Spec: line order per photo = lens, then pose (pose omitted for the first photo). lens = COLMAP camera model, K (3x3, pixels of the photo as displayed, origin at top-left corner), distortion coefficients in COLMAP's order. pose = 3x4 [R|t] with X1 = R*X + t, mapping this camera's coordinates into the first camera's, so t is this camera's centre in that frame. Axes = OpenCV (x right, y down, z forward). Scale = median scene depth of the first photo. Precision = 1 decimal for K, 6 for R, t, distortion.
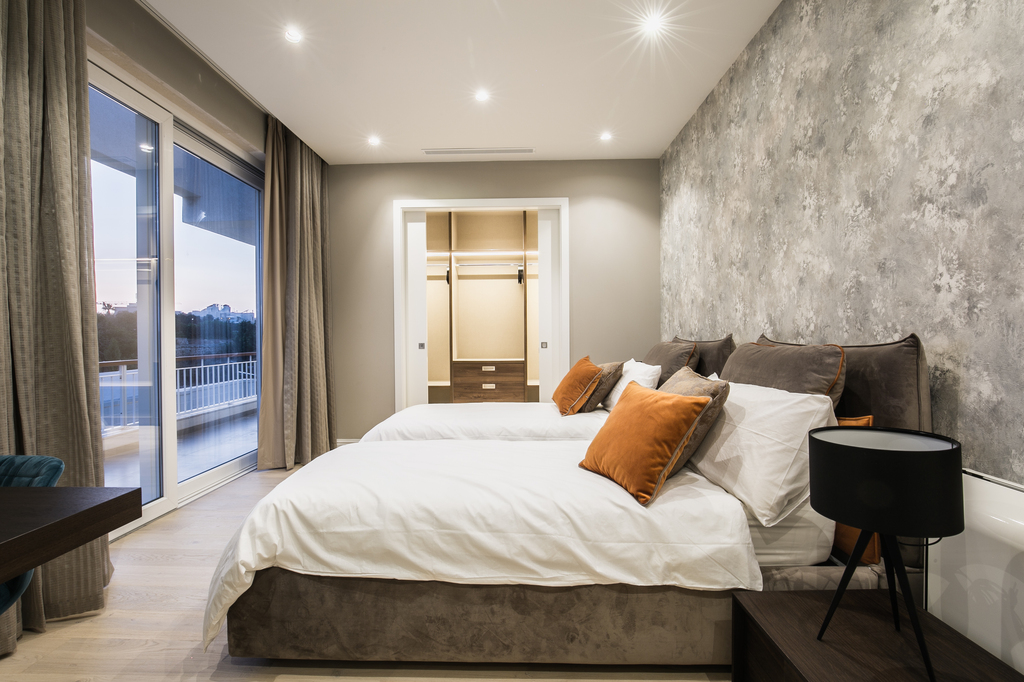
lens RADIAL K [[475.6, 0, 512.0], [0, 475.6, 341.0], [0, 0, 1]] dist [-0.017003, 0.001235]
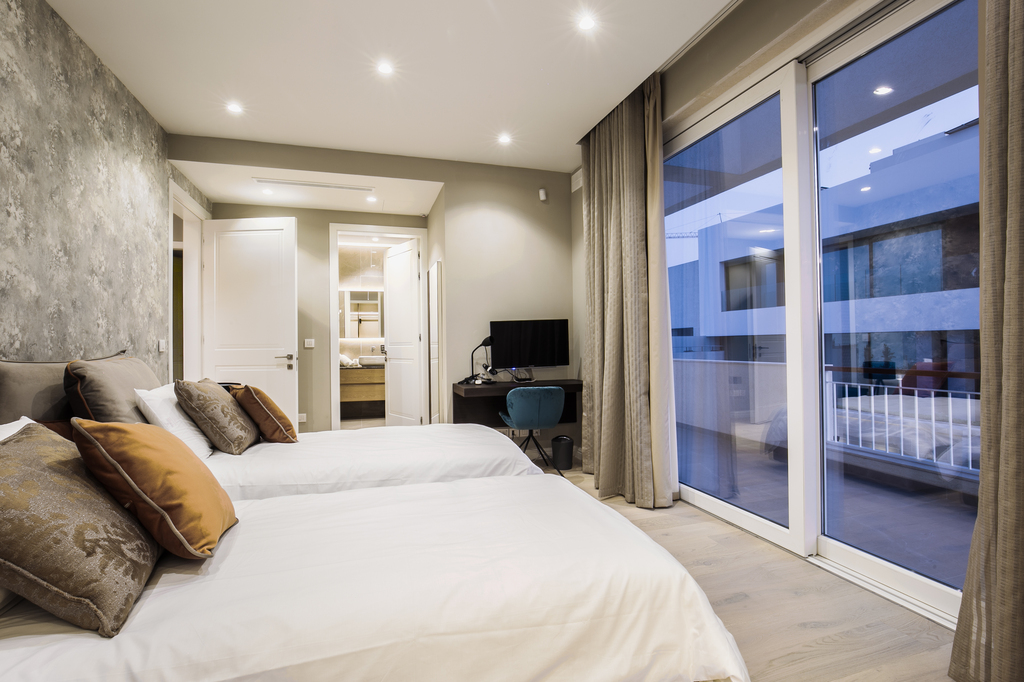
lens RADIAL K [[475.6, 0, 512.0], [0, 475.6, 341.0], [0, 0, 1]] dist [-0.017003, 0.001235]
pose [[-0.950440, 0.018238, -0.310371, -0.021458], [0.017232, 0.999834, 0.005985, -0.026859], [0.310429, 0.000340, -0.950597, 2.348175]]
